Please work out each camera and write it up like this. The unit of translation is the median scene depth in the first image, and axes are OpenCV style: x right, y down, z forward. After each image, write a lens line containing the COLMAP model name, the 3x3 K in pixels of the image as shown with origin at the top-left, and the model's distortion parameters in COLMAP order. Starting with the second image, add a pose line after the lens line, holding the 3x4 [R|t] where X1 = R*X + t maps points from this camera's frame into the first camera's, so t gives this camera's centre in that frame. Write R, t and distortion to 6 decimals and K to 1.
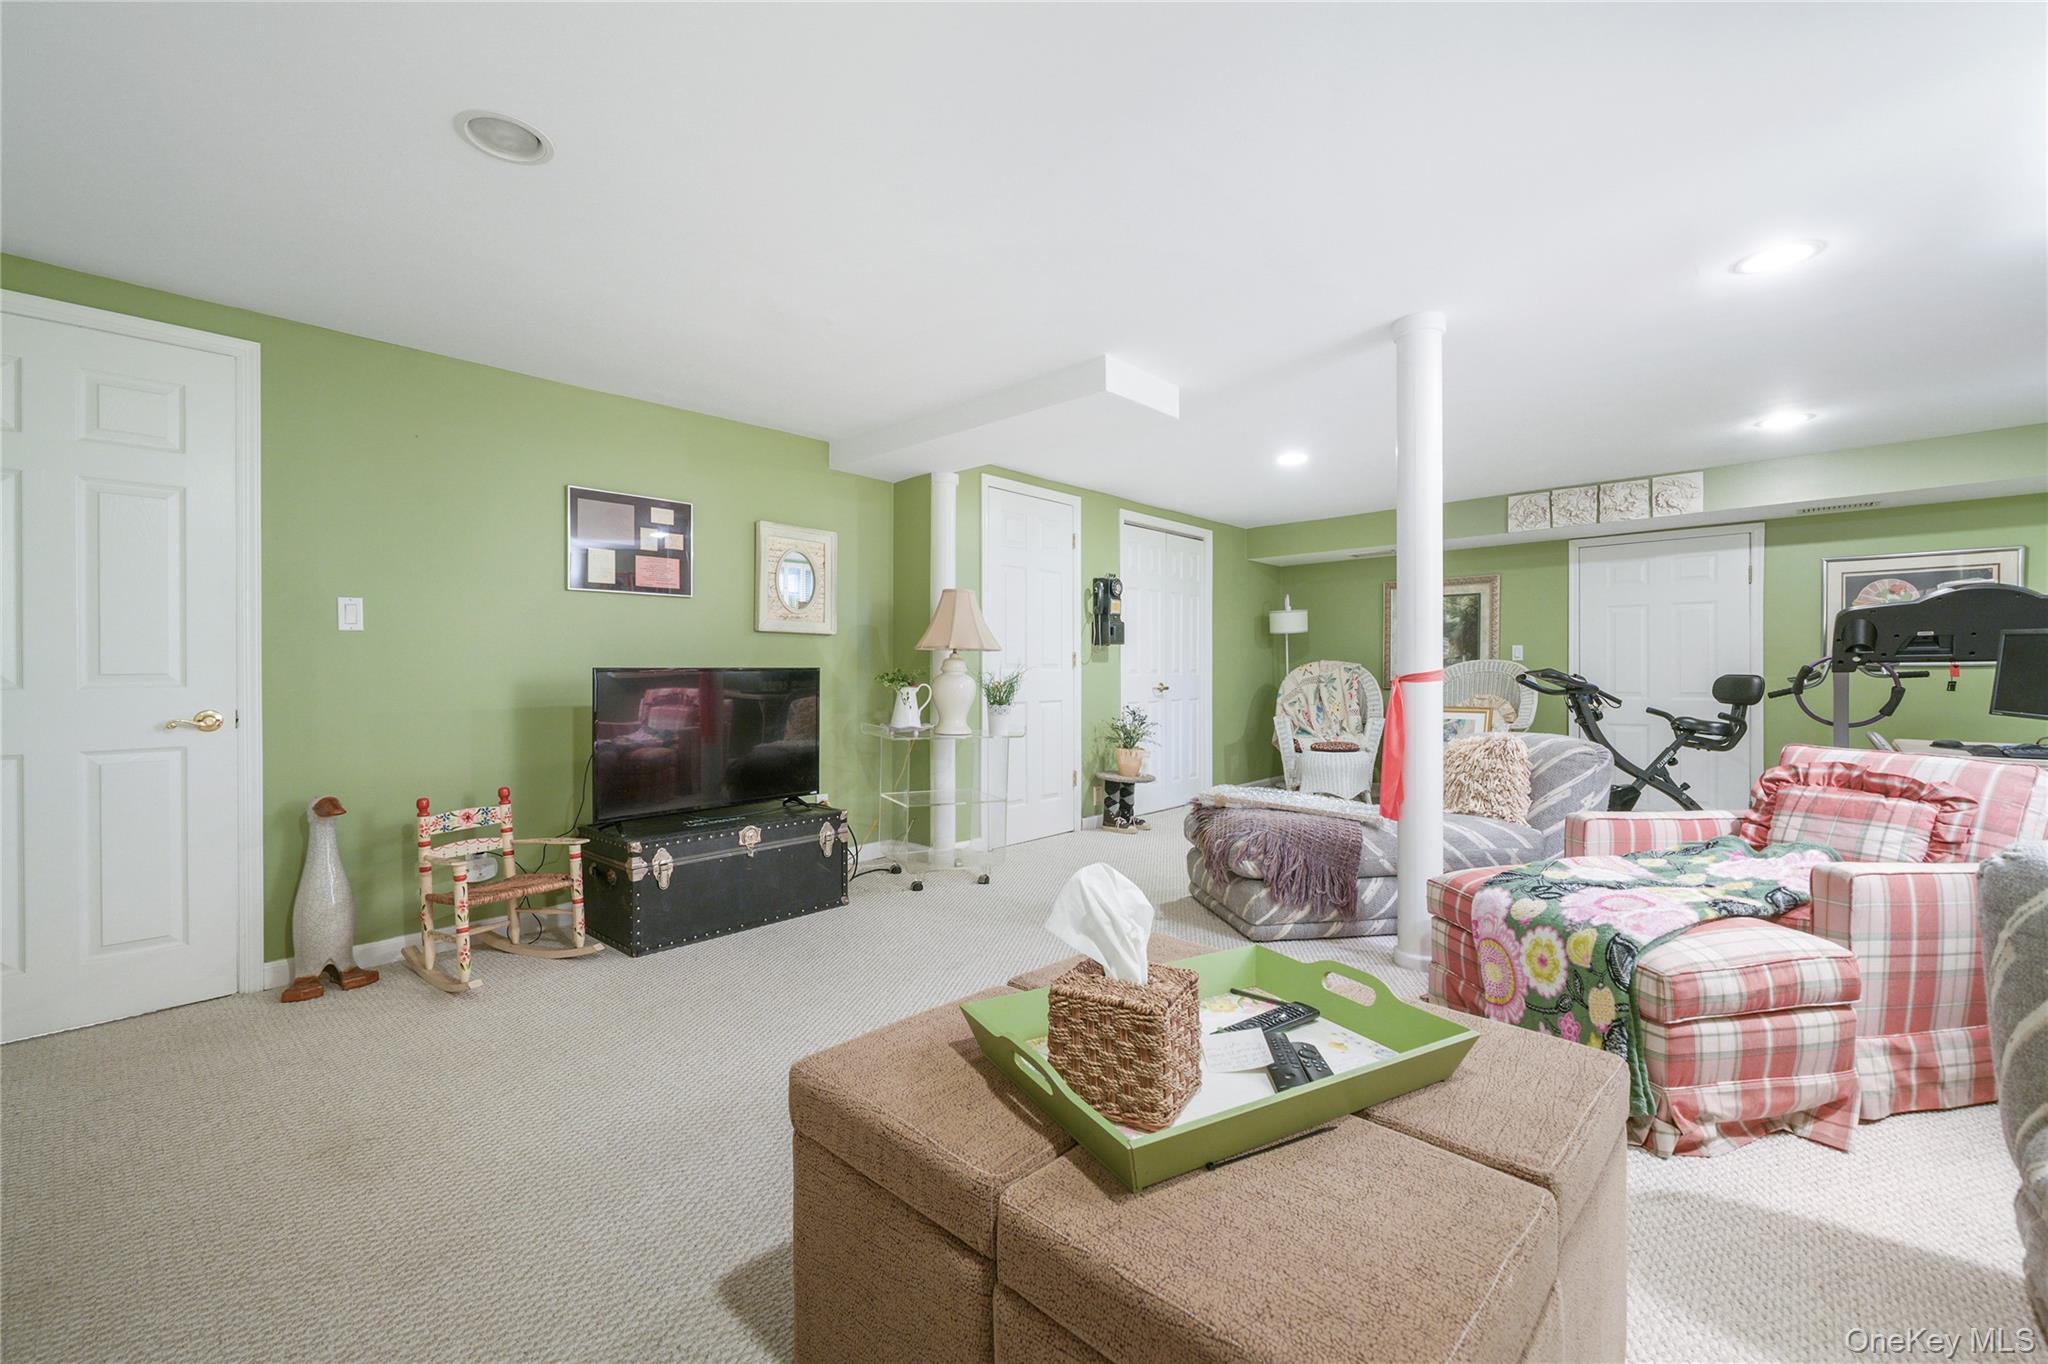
lens RADIAL K [[850.4, 0, 1024.0], [0, 850.4, 682.0], [0, 0, 1]] dist [-0.000297, -0.000017]
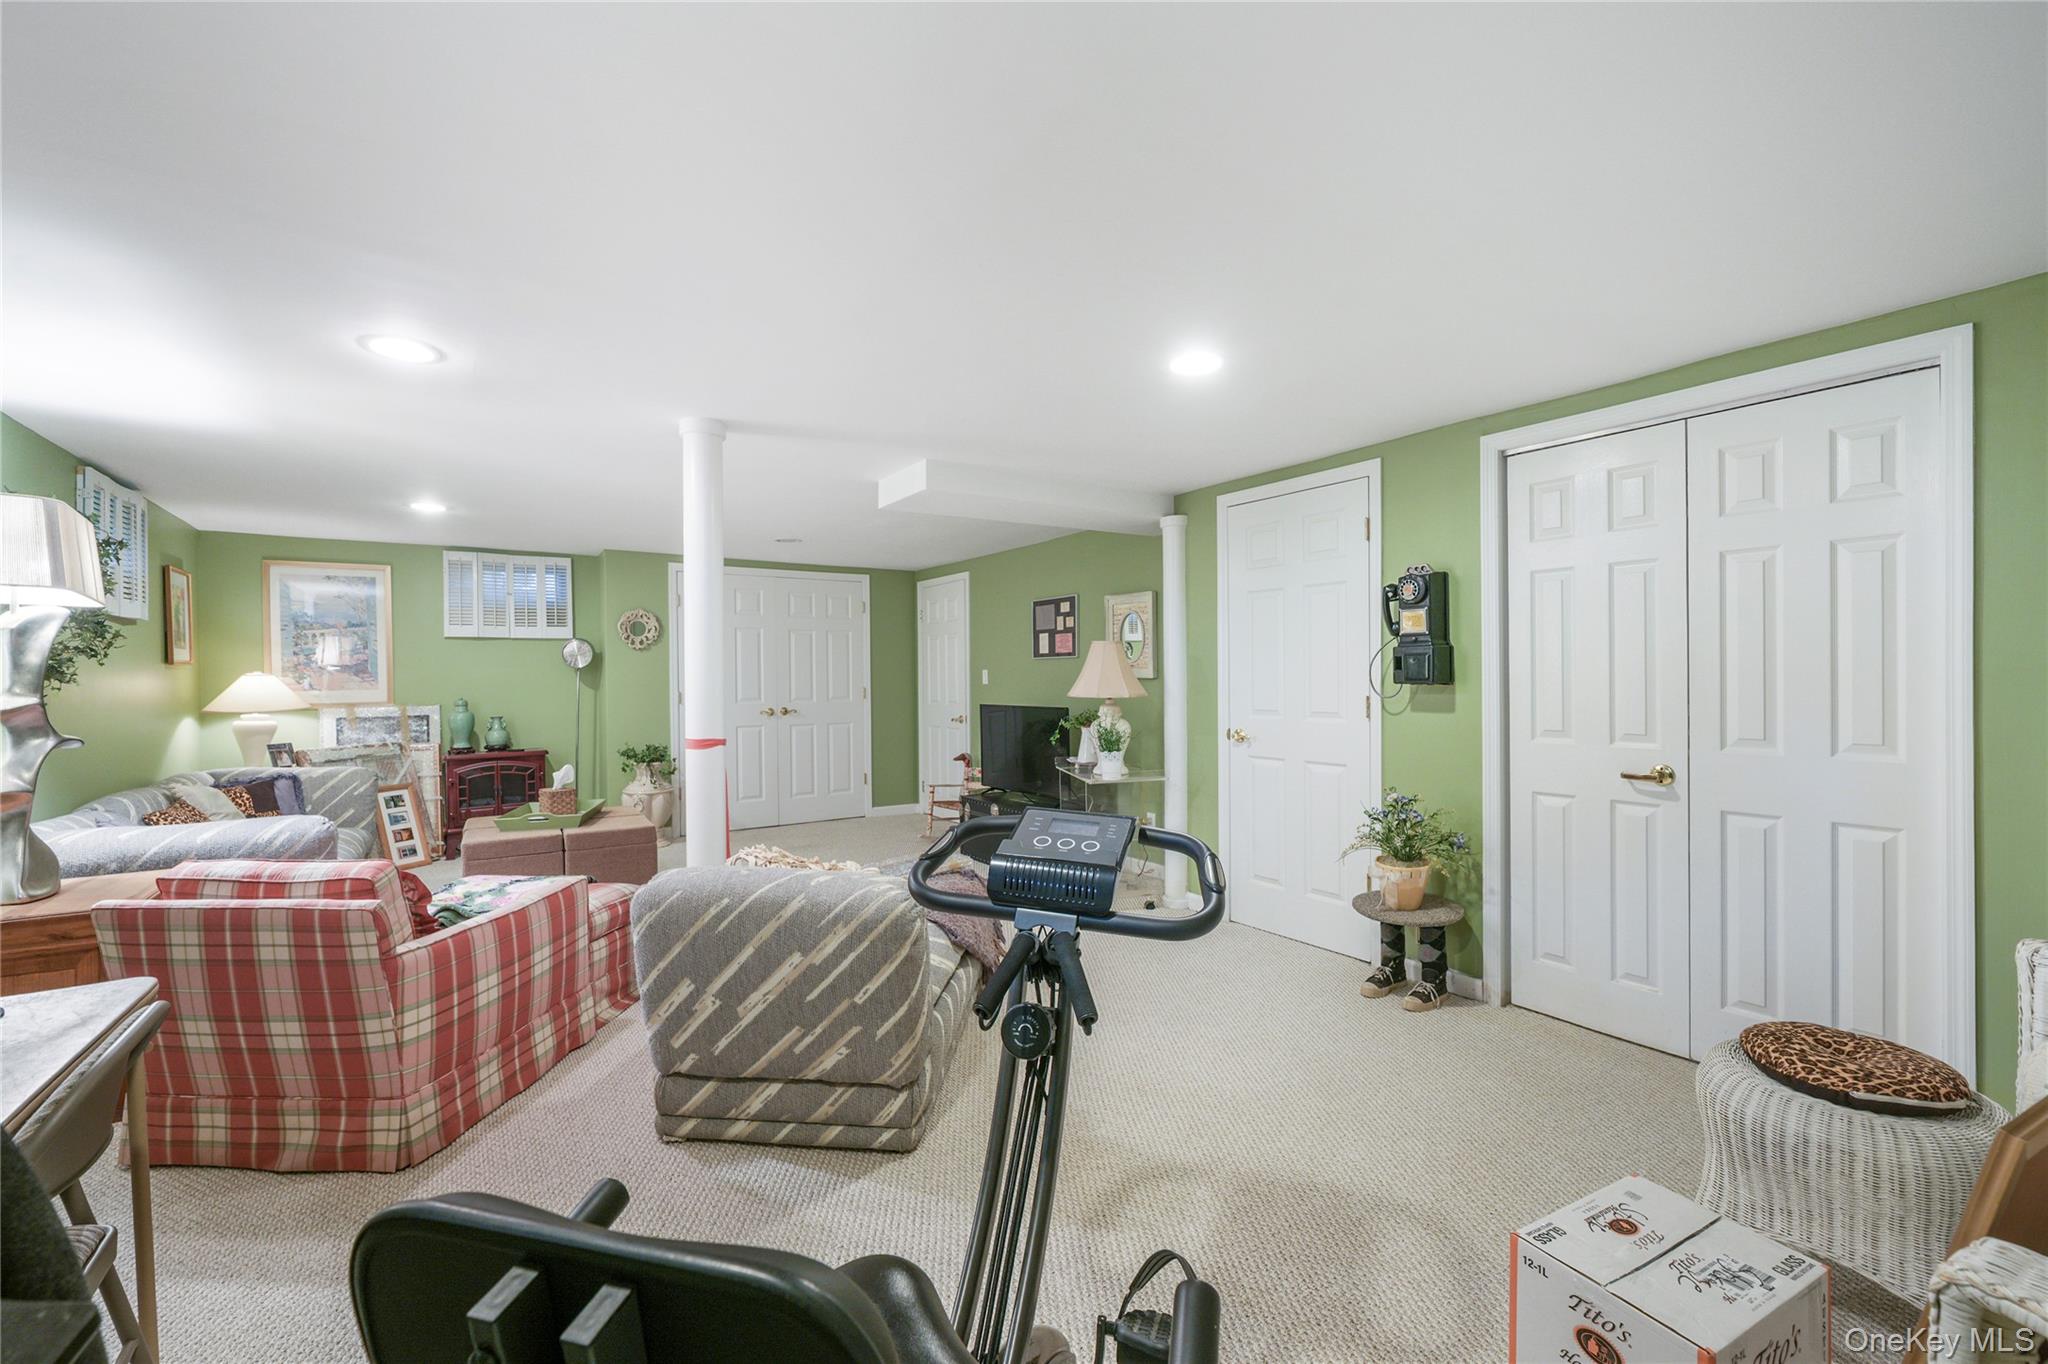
lens RADIAL K [[897.6, 0, 1036.4], [0, 897.6, 676.8], [0, 0, 1]] dist [-0.000067, -0.000008]
pose [[-0.237128, 0.006876, -0.971454, 1.161934], [-0.001652, 0.999971, 0.007482, -0.079111], [0.971477, 0.003379, -0.237110, 1.322603]]
